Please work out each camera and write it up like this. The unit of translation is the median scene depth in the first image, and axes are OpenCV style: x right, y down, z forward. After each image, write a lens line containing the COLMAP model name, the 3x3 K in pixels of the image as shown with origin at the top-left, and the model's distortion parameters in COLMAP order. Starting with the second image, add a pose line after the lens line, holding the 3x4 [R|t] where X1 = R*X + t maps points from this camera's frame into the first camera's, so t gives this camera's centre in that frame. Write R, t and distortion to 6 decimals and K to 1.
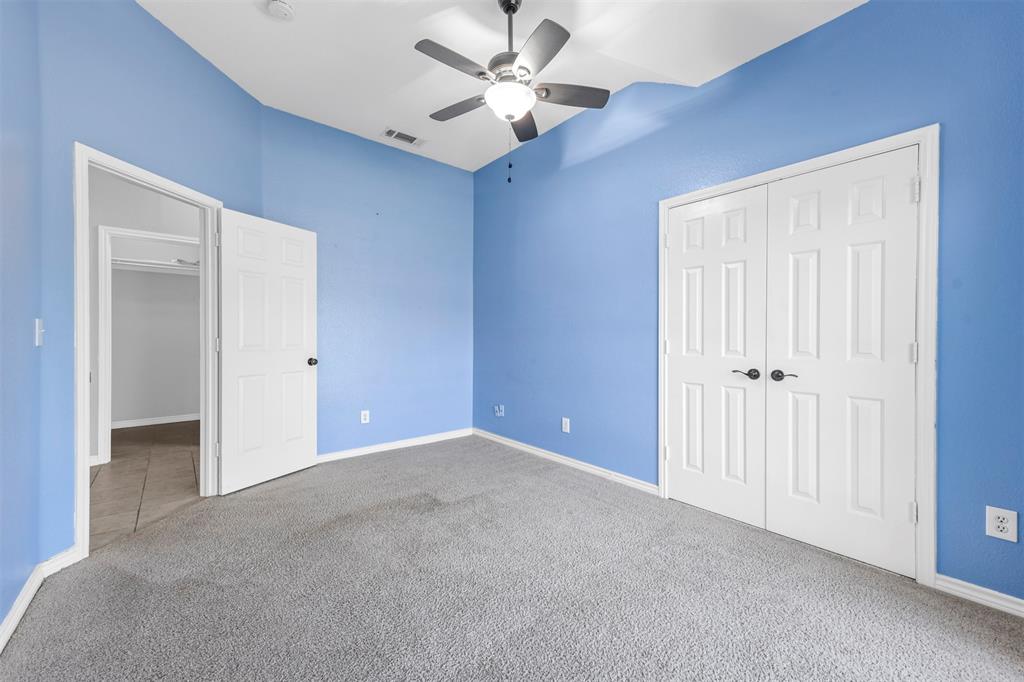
lens RADIAL K [[404.0, 0, 507.8], [0, 404.0, 341.6], [0, 0, 1]] dist [0.015711, -0.000117]
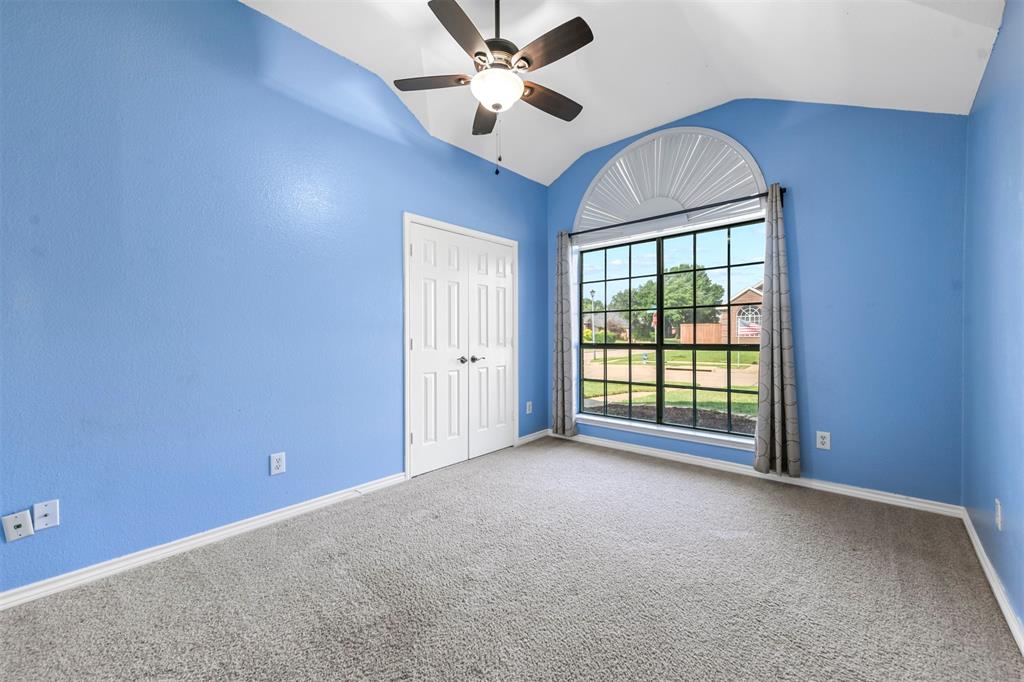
lens RADIAL K [[404.0, 0, 513.4], [0, 404.0, 334.4], [0, 0, 1]] dist [0.015711, -0.000117]
pose [[-0.169292, -0.002425, 0.985563, -0.745872], [0.004981, 0.999982, 0.003316, -0.015750], [-0.985553, 0.005470, -0.169276, 0.888891]]
